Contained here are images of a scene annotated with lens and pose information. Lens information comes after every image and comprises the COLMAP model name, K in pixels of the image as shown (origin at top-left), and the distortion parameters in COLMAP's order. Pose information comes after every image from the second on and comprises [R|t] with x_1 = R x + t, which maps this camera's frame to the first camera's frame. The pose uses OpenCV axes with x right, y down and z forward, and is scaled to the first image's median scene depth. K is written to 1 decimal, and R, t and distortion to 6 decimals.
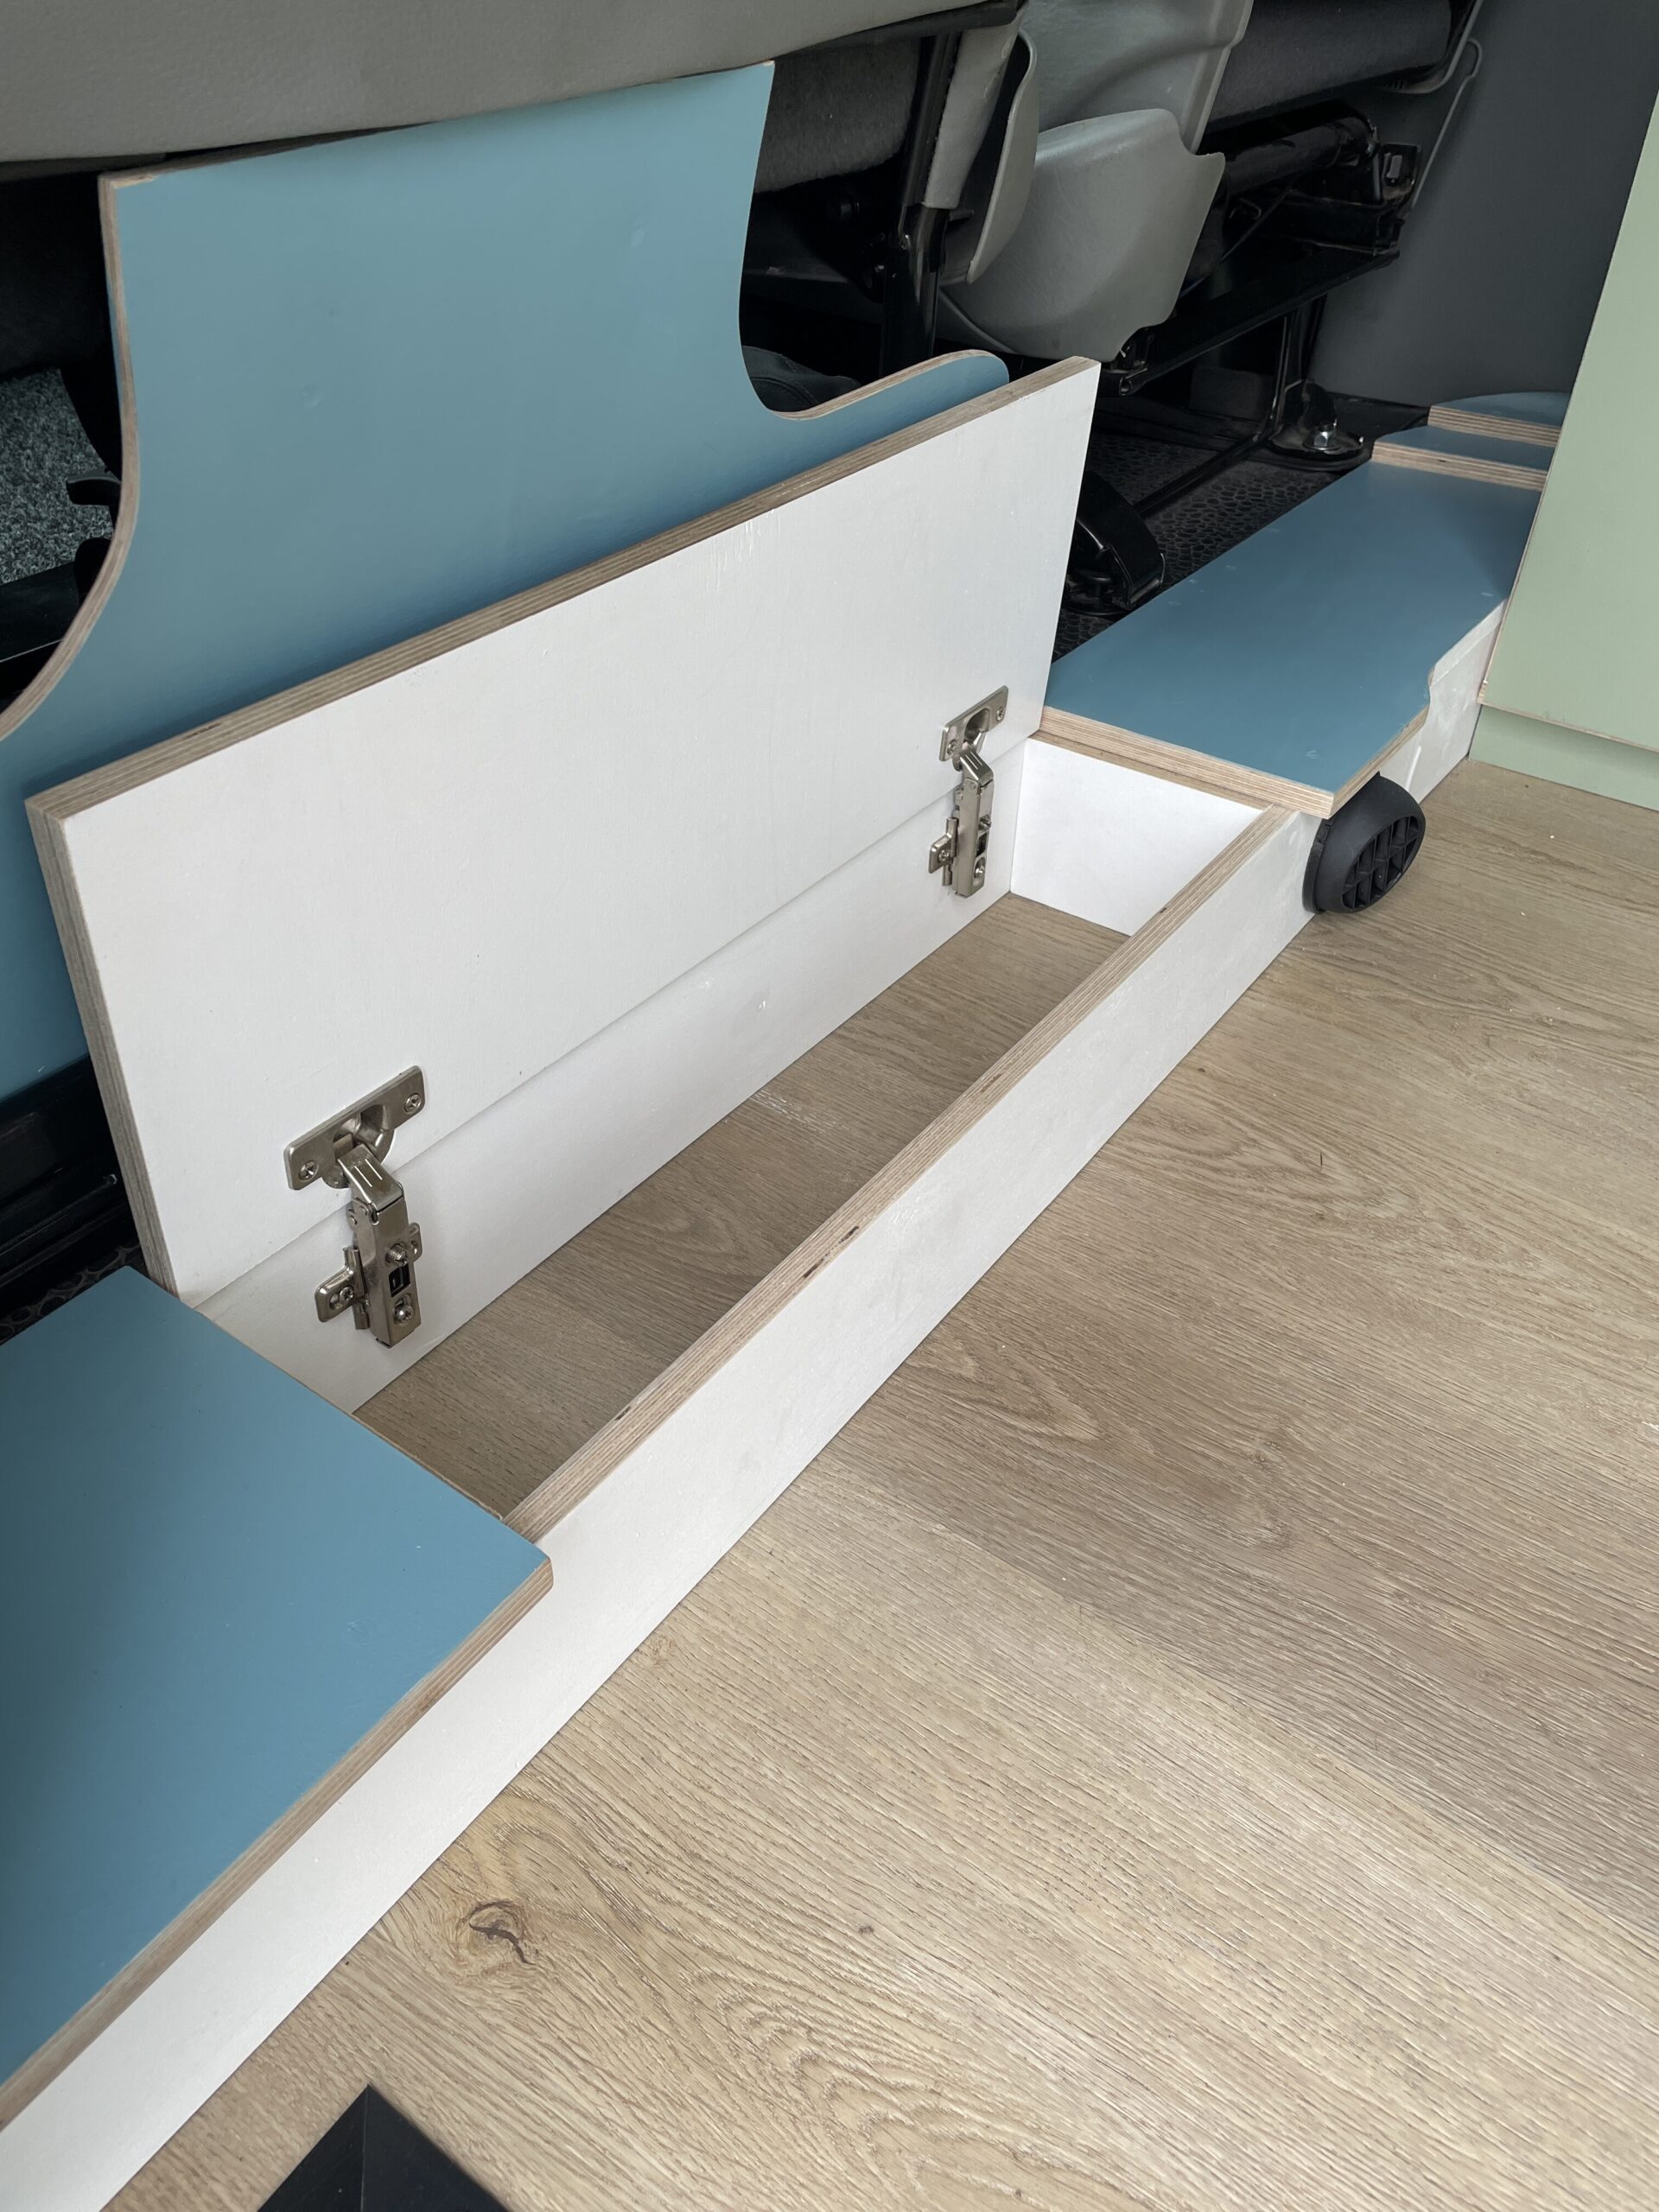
lens RADIAL K [[1663.3, 0, 826.1], [0, 1663.3, 1102.2], [0, 0, 1]] dist [0.079982, -0.112979]
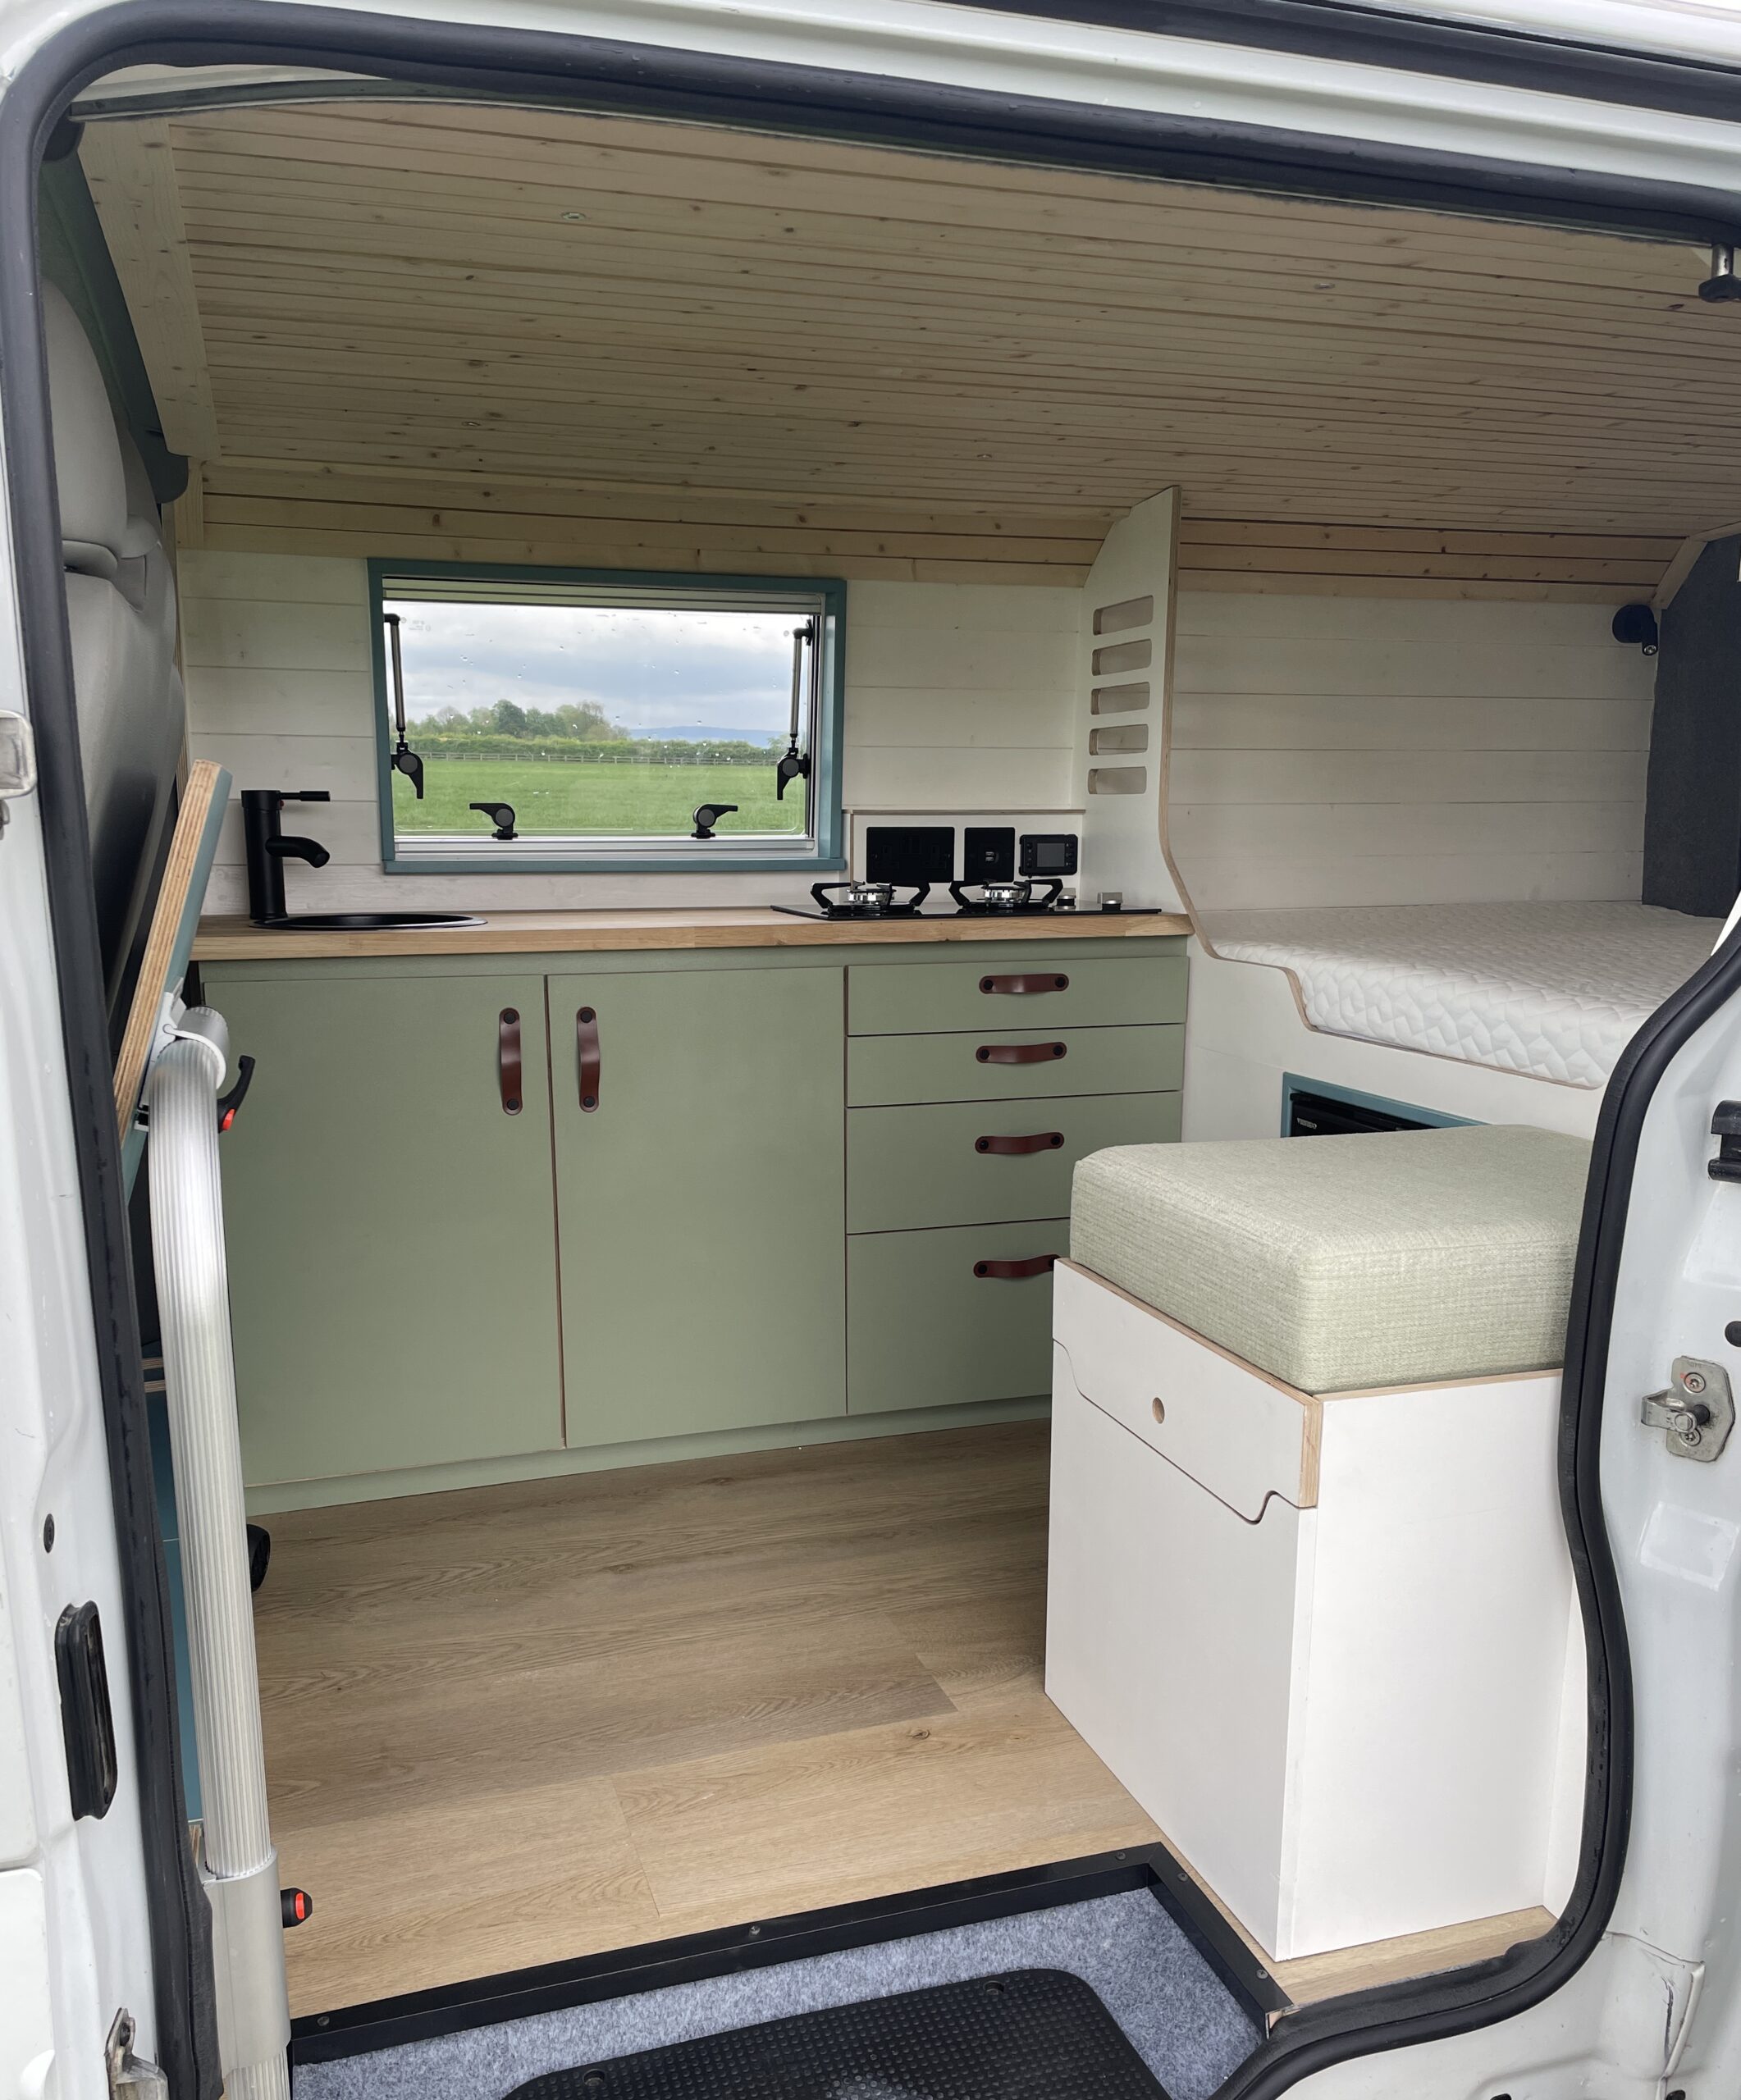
lens RADIAL K [[1732.9, 0, 862.3], [0, 1732.9, 1180.4], [0, 0, 1]] dist [0.089974, -0.132885]
pose [[0.592598, -0.199020, 0.780525, -1.009436], [0.515763, 0.838059, -0.177893, 0.283081], [-0.618722, 0.507984, 0.599279, -1.211980]]
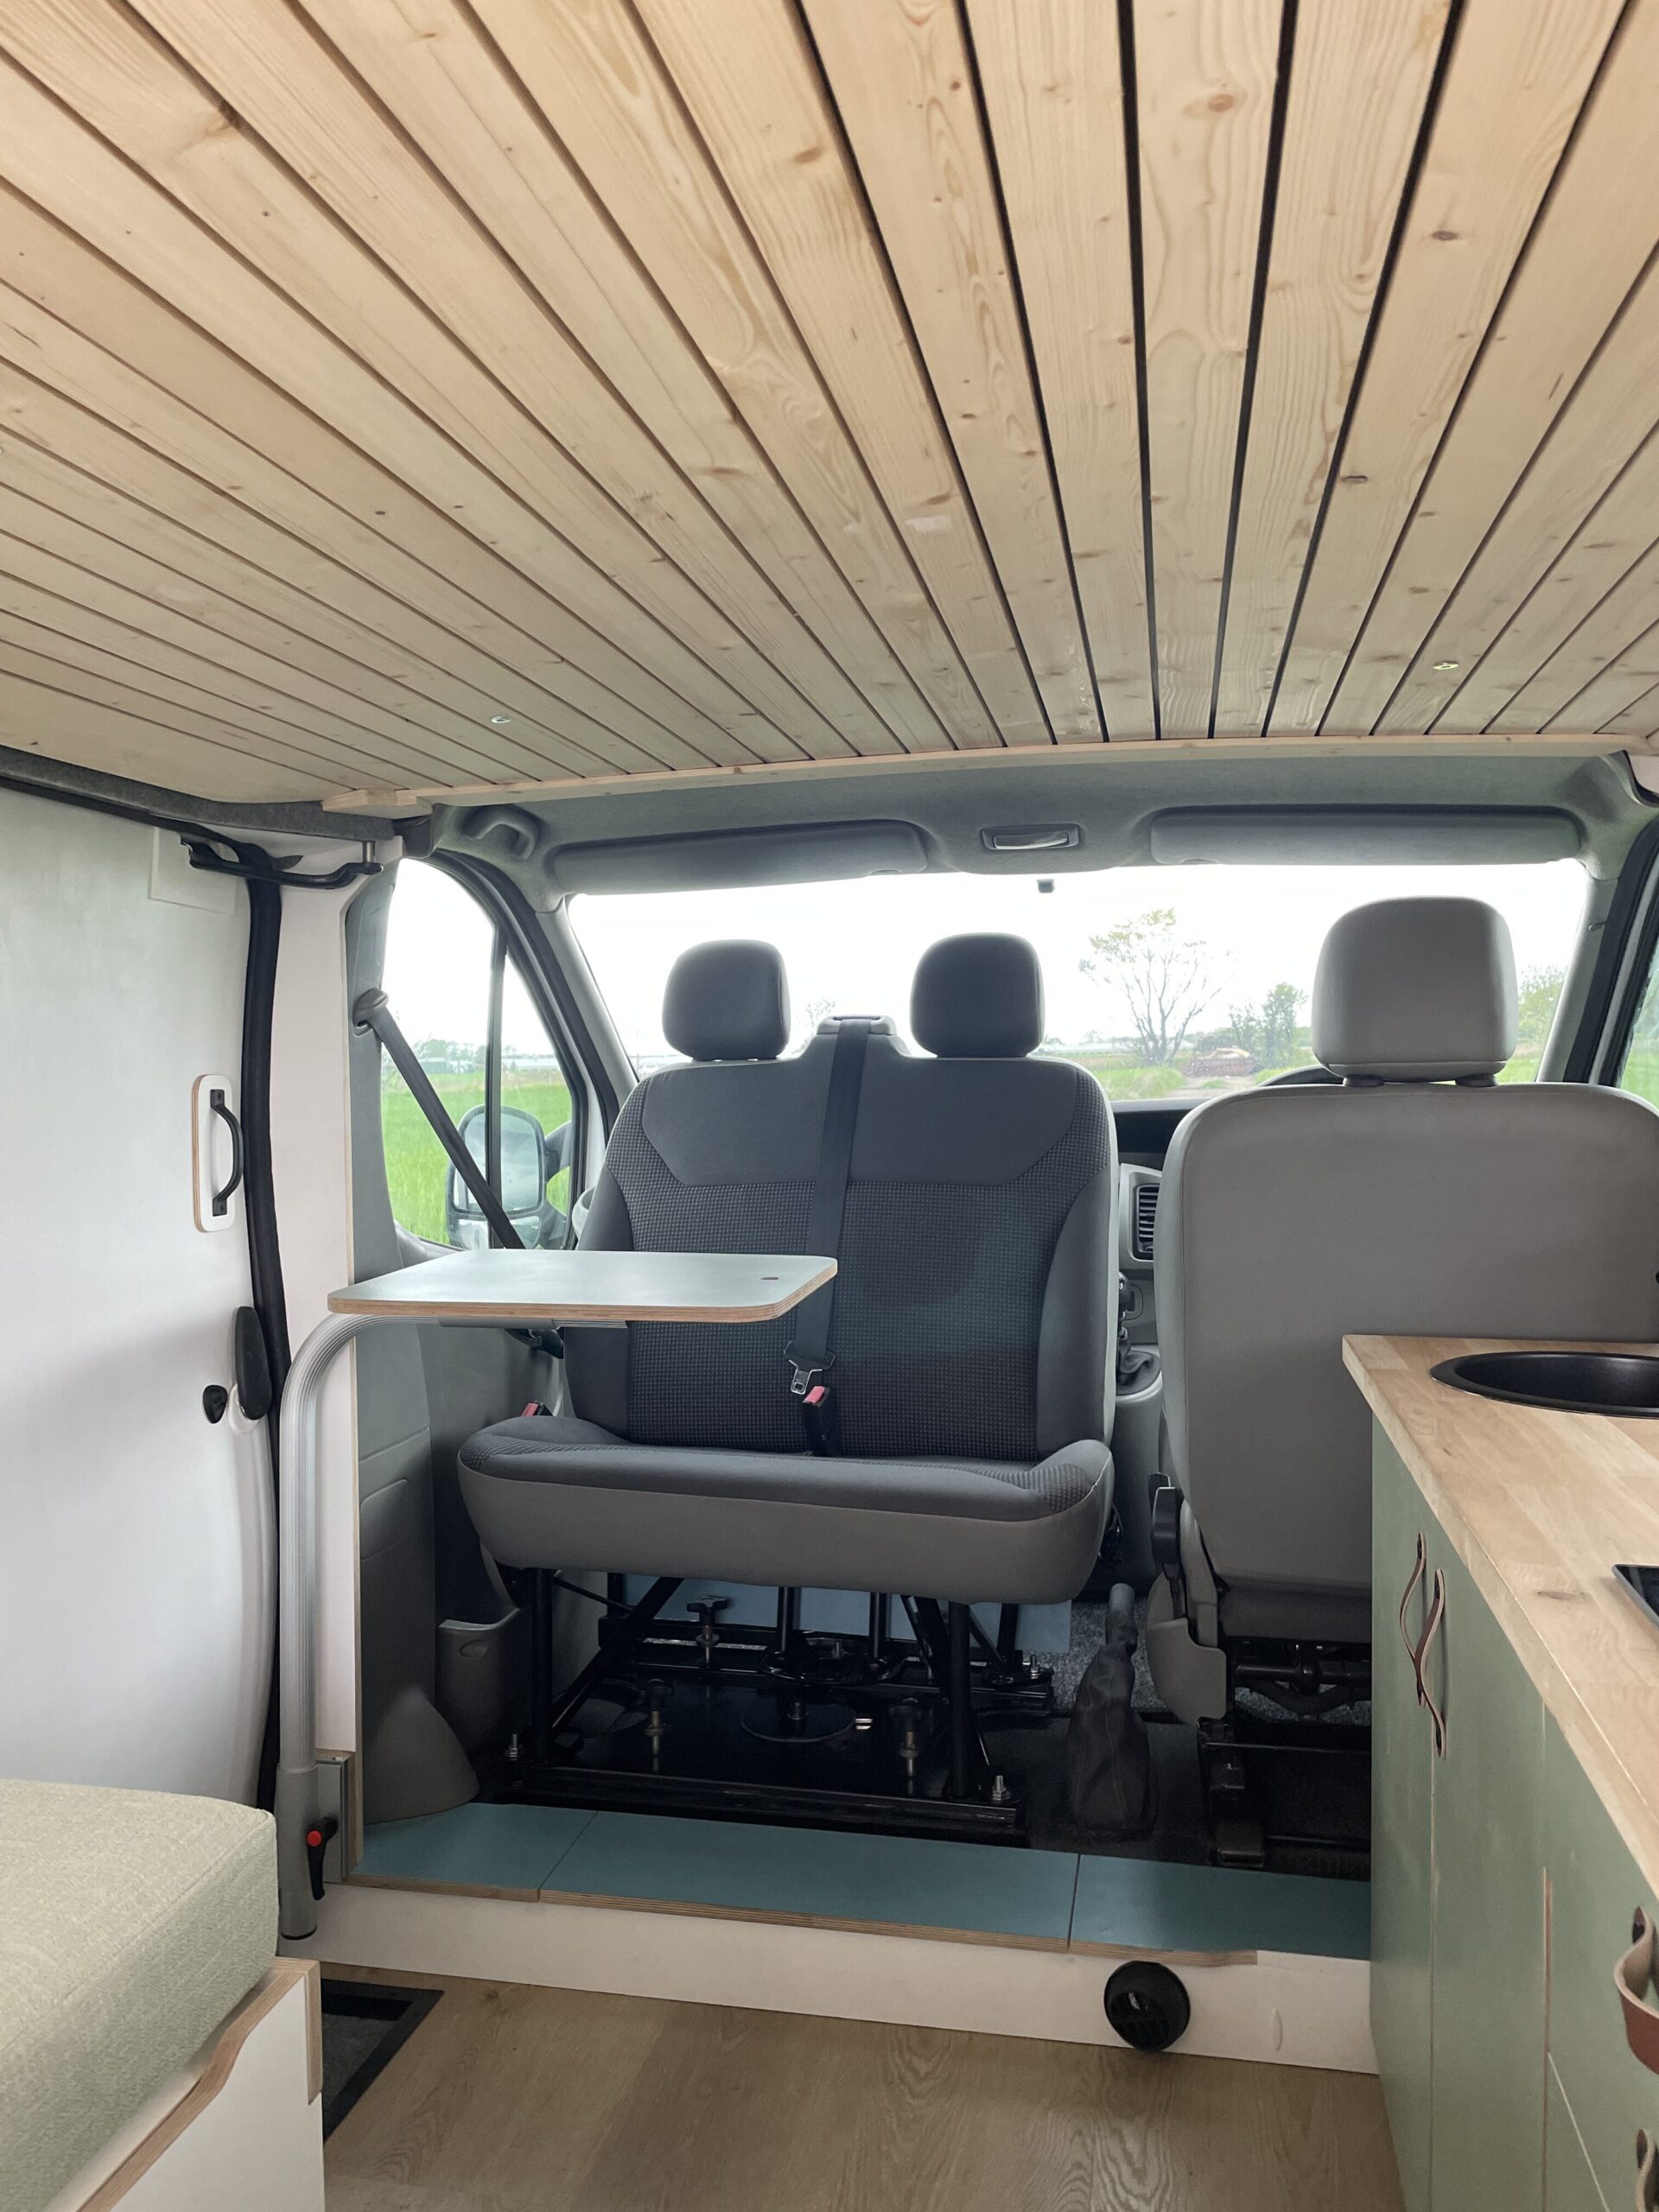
lens RADIAL K [[1663.3, 0, 826.1], [0, 1663.3, 1102.2], [0, 0, 1]] dist [0.079982, -0.112979]
pose [[0.407034, -0.011806, -0.913337, 2.336304], [-0.549371, 0.795680, -0.255116, -0.347588], [0.729736, 0.605602, 0.317383, -0.538278]]
